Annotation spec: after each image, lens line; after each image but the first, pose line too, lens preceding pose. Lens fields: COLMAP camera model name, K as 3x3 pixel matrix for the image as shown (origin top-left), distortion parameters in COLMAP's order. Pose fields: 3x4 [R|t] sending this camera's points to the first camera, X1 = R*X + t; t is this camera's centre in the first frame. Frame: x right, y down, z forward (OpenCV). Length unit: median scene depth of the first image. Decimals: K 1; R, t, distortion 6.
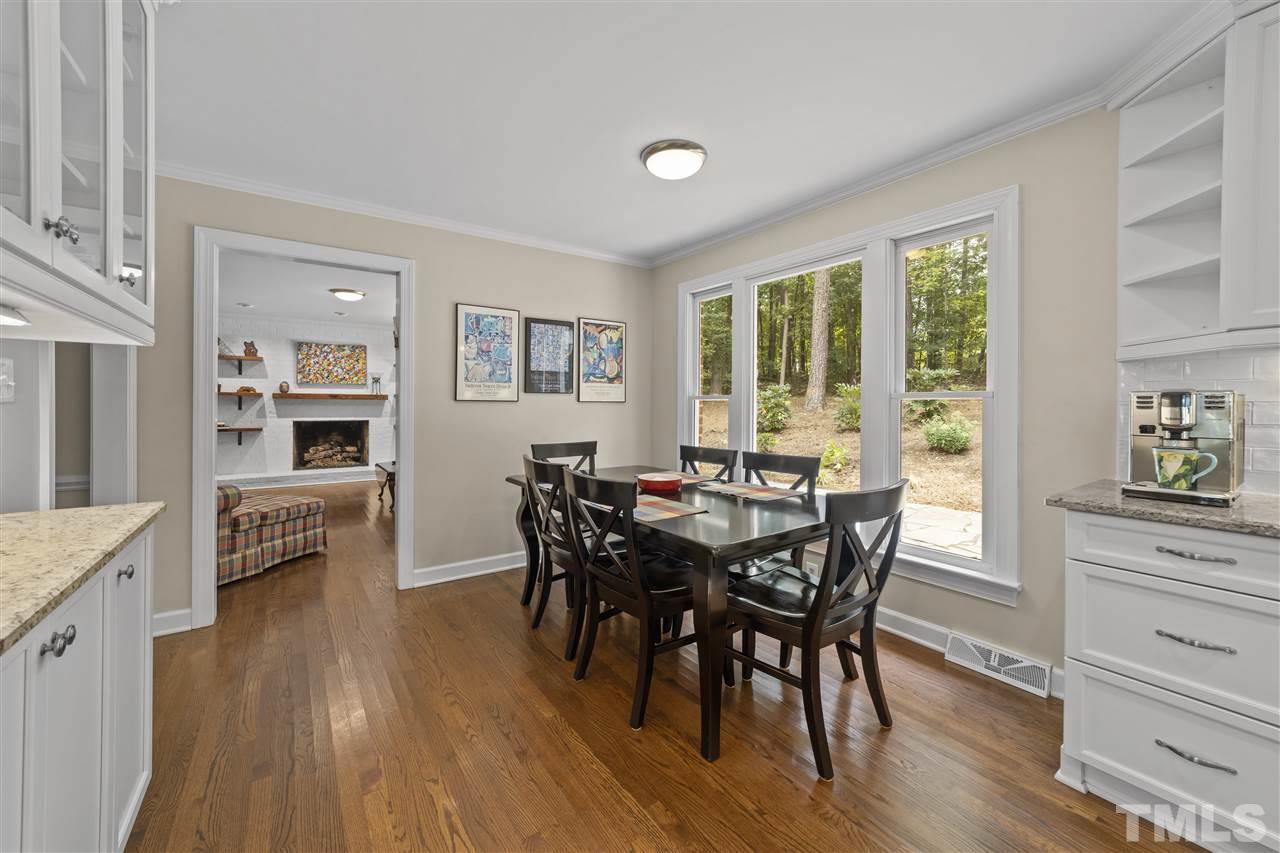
lens RADIAL K [[491.4, 0, 627.3], [0, 491.4, 403.3], [0, 0, 1]] dist [-0.006217, 0.001739]
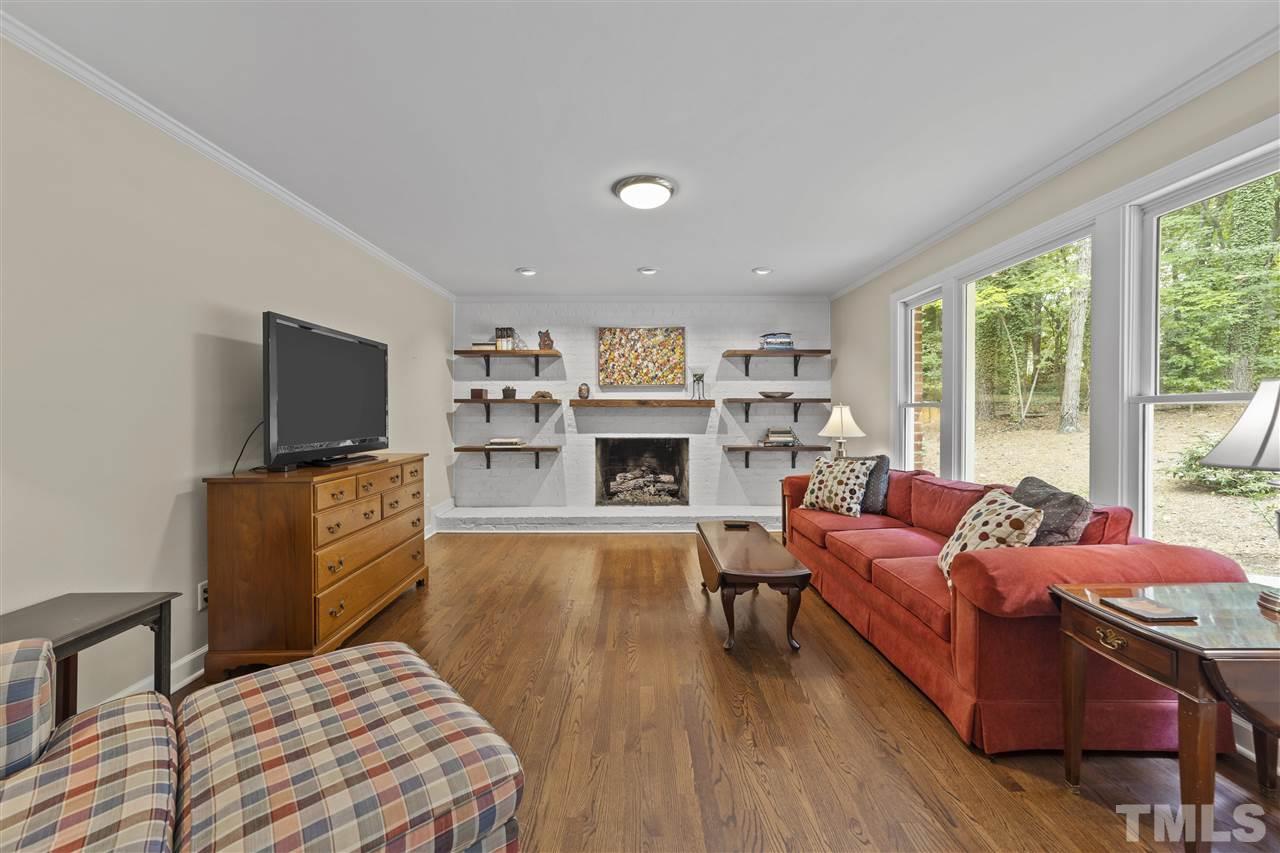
lens RADIAL K [[491.4, 0, 638.1], [0, 491.4, 413.6], [0, 0, 1]] dist [-0.006217, 0.001739]
pose [[0.822828, -0.001832, -0.568288, -0.403809], [0.005070, 0.999979, 0.004117, -0.004200], [0.568268, -0.006269, 0.822820, 0.815636]]
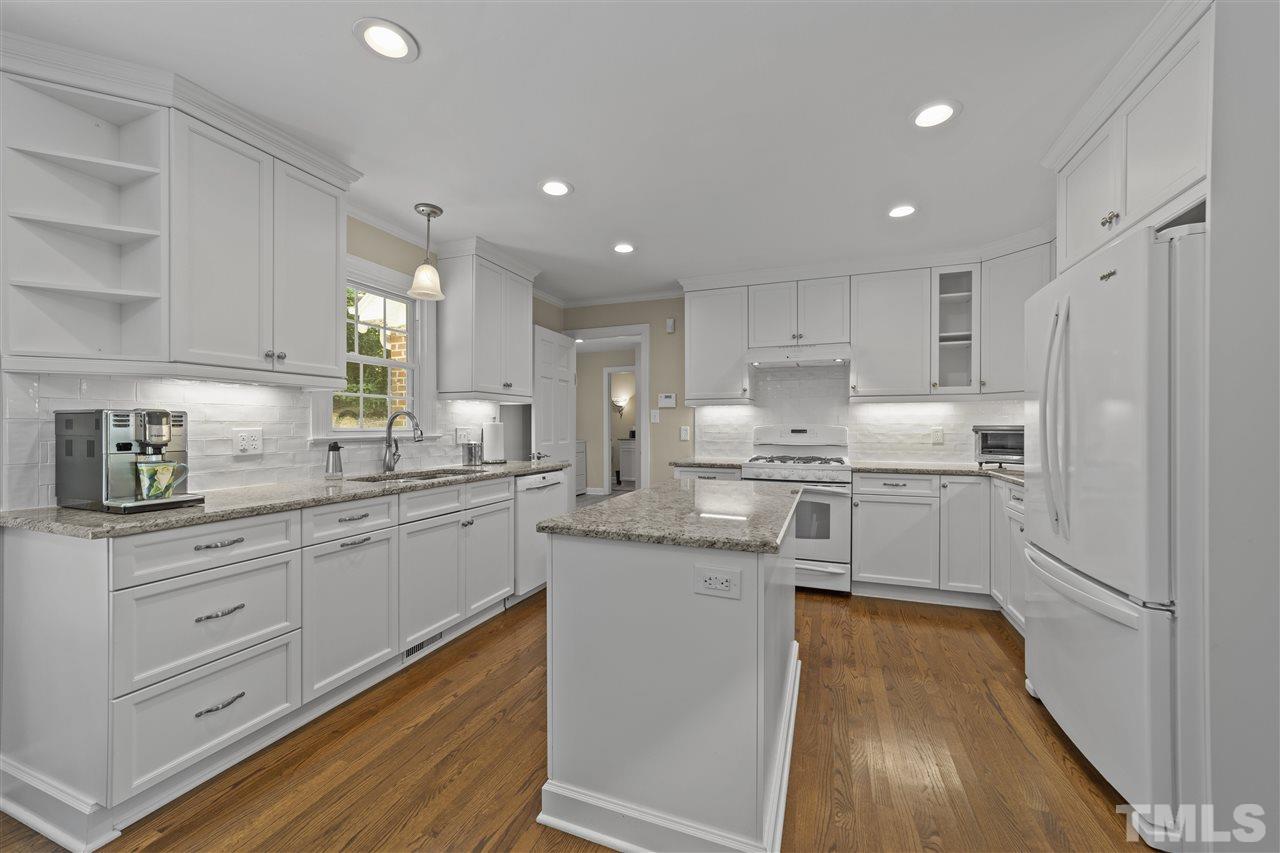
lens RADIAL K [[491.4, 0, 644.3], [0, 491.4, 425.8], [0, 0, 1]] dist [-0.006217, 0.001739]
pose [[-0.569835, -0.003991, 0.821749, -0.162993], [-0.005604, 0.999984, 0.000971, 0.000818], [-0.821740, -0.004051, -0.569848, 0.279970]]
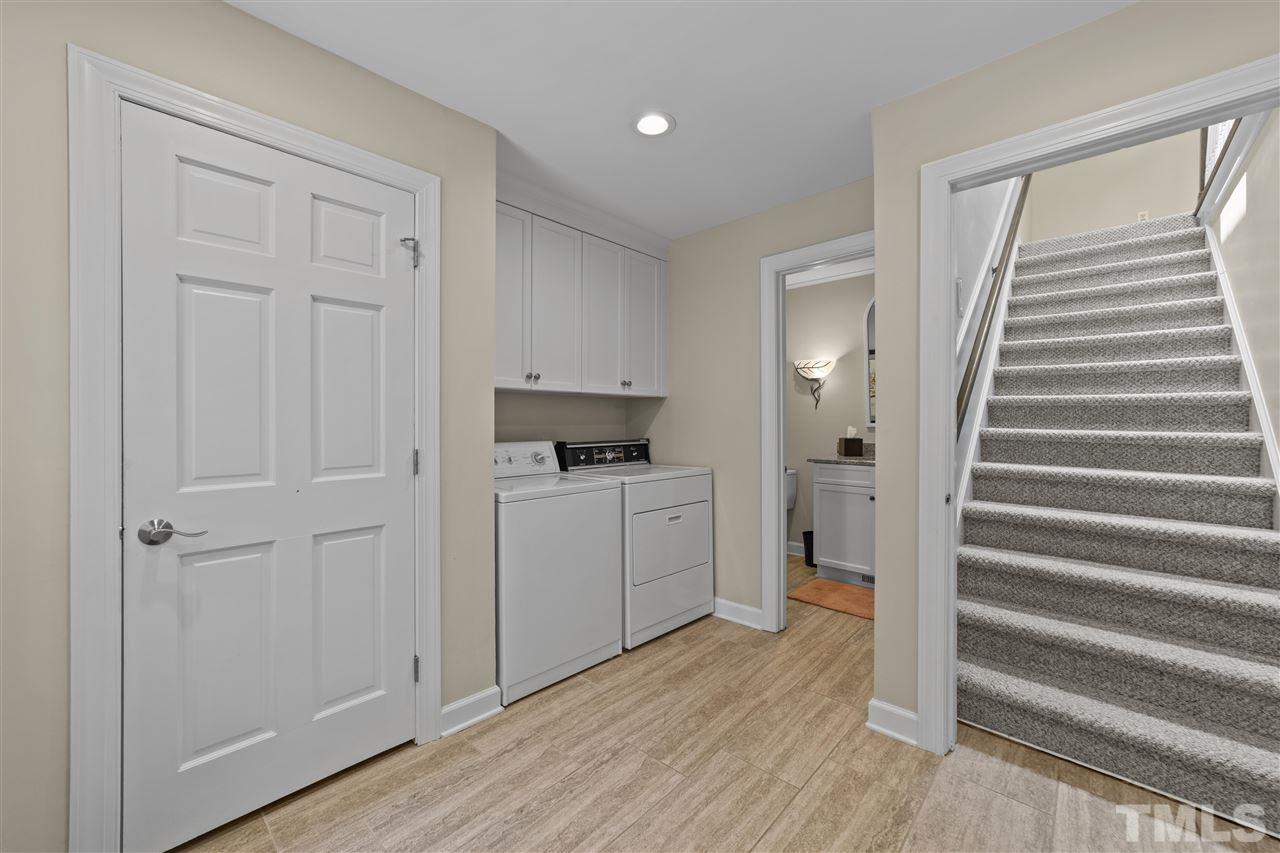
lens RADIAL K [[491.4, 0, 641.1], [0, 491.4, 426.3], [0, 0, 1]] dist [-0.006217, 0.001739]
pose [[-0.213894, -0.008402, 0.976821, 1.110410], [-0.004403, 0.999961, 0.007637, -0.000663], [-0.976847, -0.002667, -0.213922, -0.517802]]
